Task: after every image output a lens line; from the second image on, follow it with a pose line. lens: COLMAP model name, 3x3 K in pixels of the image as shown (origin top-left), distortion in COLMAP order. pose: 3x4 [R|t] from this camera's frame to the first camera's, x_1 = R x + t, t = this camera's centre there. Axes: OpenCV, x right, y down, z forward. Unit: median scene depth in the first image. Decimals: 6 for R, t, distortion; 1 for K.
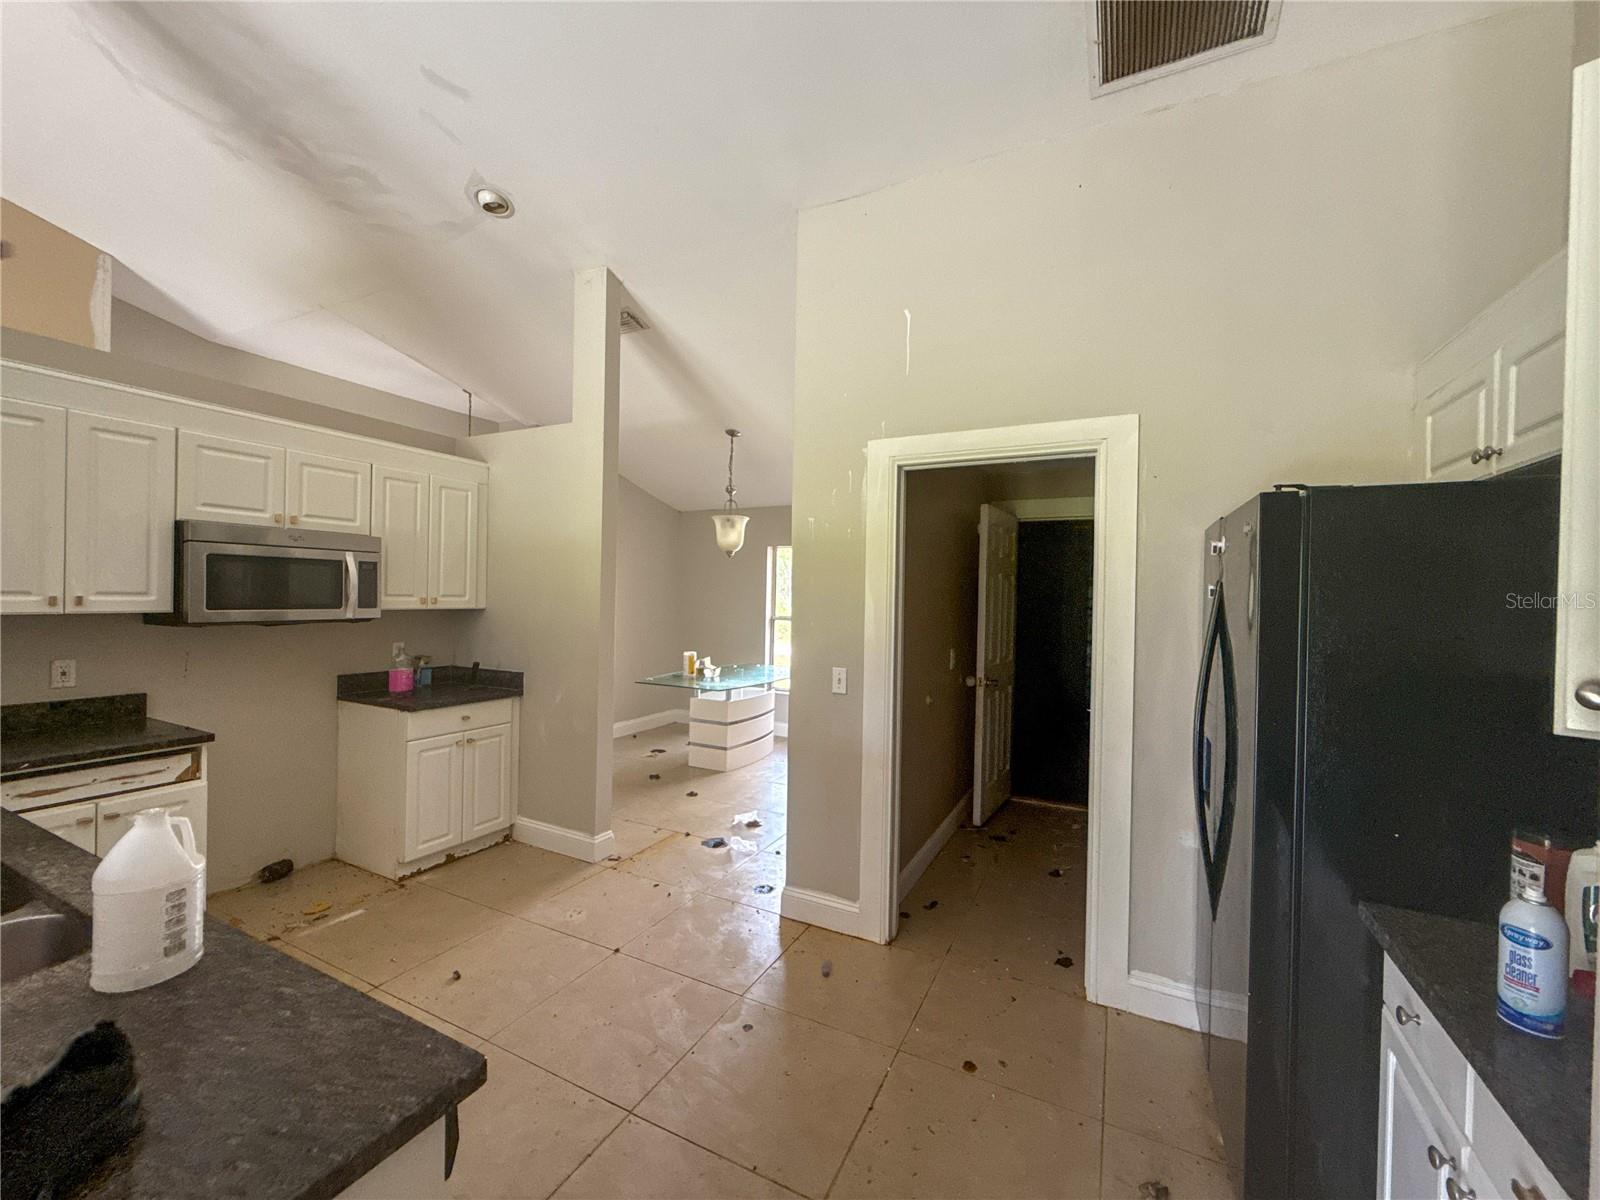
lens RADIAL K [[642.2, 0, 797.9], [0, 642.2, 602.5], [0, 0, 1]] dist [0.001379, -0.000109]
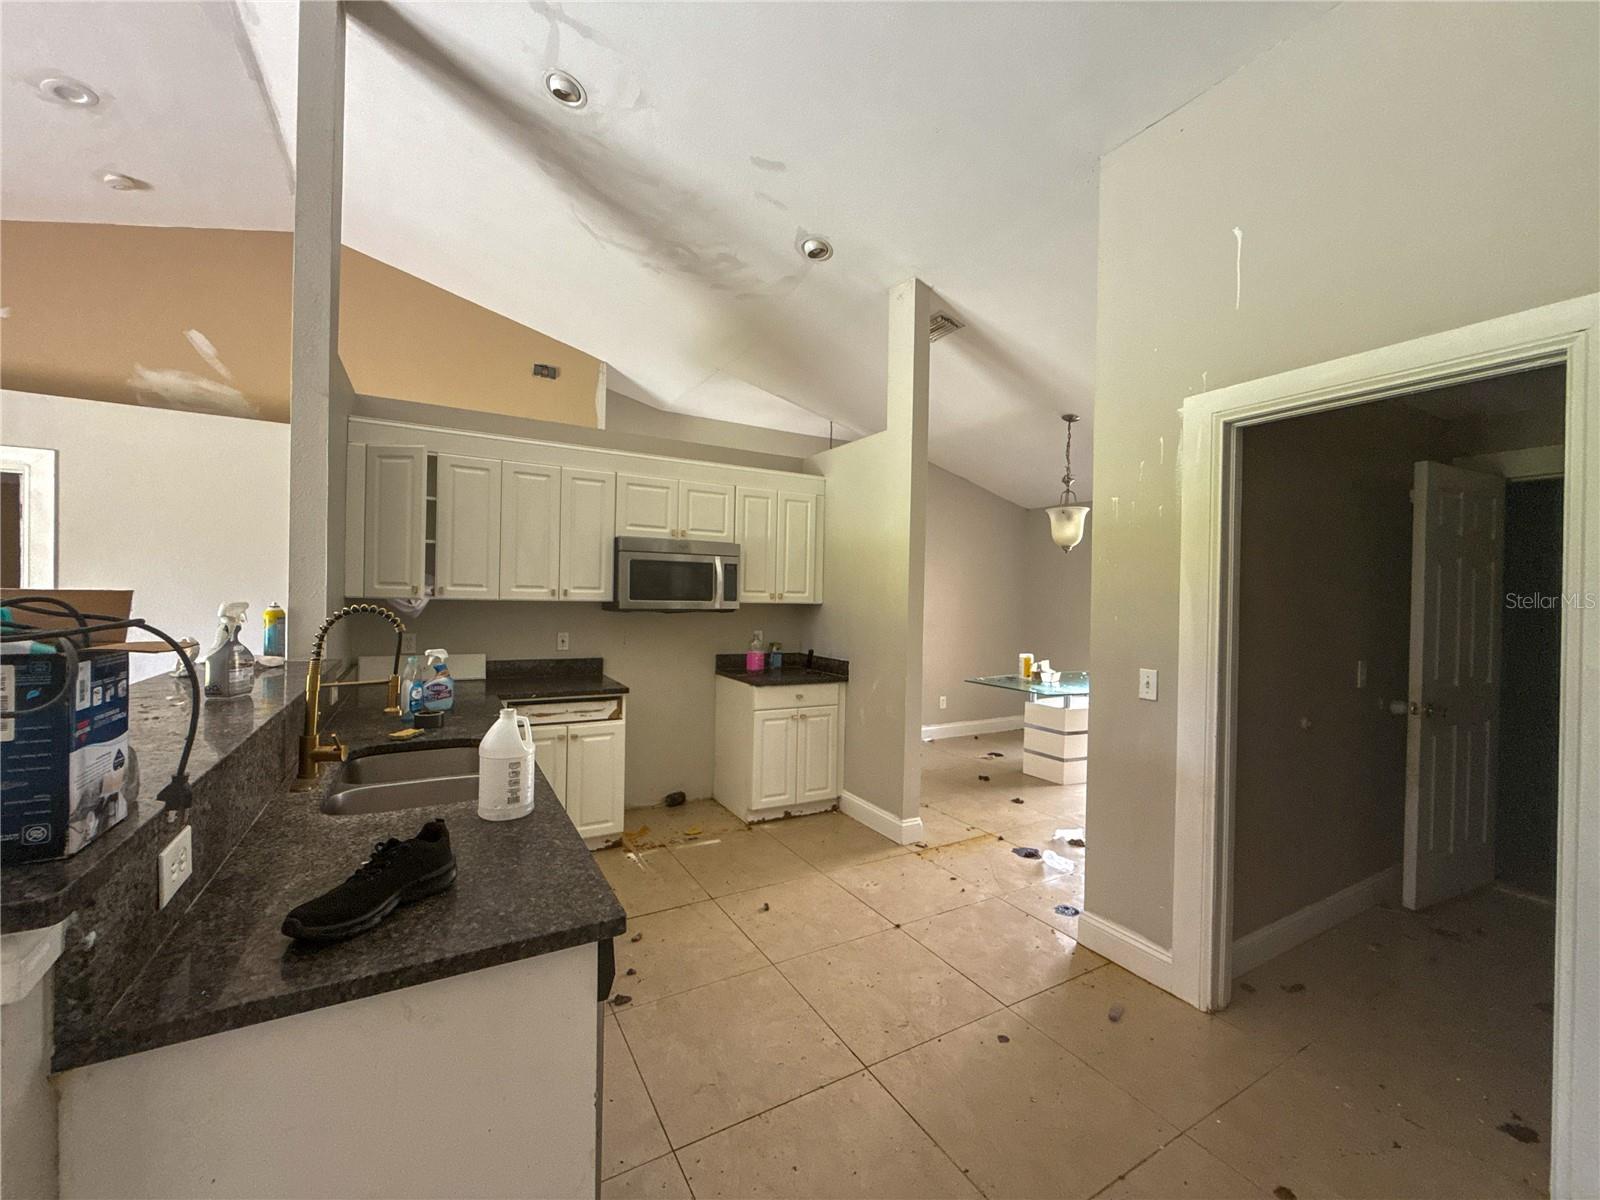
lens RADIAL K [[642.2, 0, 799.0], [0, 642.2, 602.1], [0, 0, 1]] dist [0.001379, -0.000109]
pose [[0.836894, 0.001808, -0.547362, 0.128442], [-0.009088, 0.999903, -0.010592, 0.022985], [0.547290, 0.013839, 0.836829, 0.025889]]
